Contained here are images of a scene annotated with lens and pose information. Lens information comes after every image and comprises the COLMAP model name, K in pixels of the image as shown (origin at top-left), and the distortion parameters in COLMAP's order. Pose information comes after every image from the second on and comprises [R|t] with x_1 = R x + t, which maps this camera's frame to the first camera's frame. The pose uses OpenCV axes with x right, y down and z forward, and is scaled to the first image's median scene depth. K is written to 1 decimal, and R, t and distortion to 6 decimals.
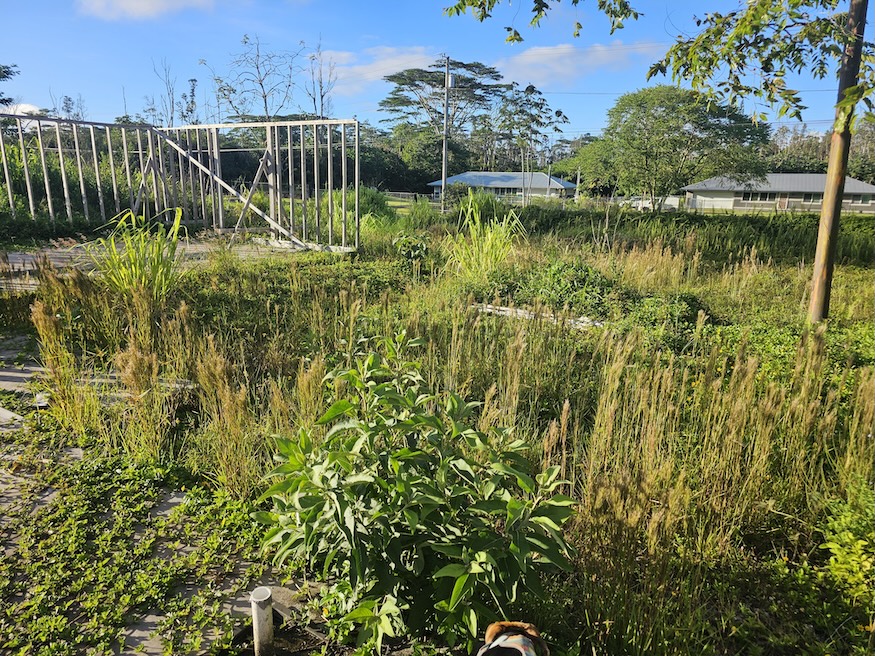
lens RADIAL K [[574.1, 0, 436.3], [0, 574.1, 327.3], [0, 0, 1]] dist [0.050234, -0.046165]
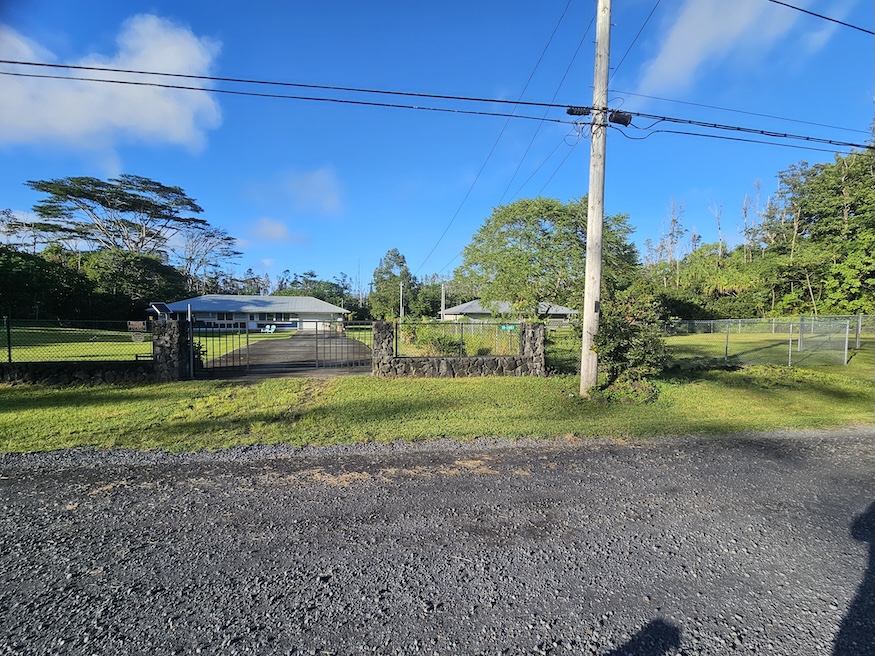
lens RADIAL K [[351.0, 0, 437.5], [0, 351.0, 331.3], [0, 0, 1]] dist [0.000318, -0.000005]
pose [[0.705604, -0.052614, 0.706651, -0.048169], [0.183421, 0.976813, -0.110420, -0.083266], [-0.684456, 0.207527, 0.698894, 0.347442]]
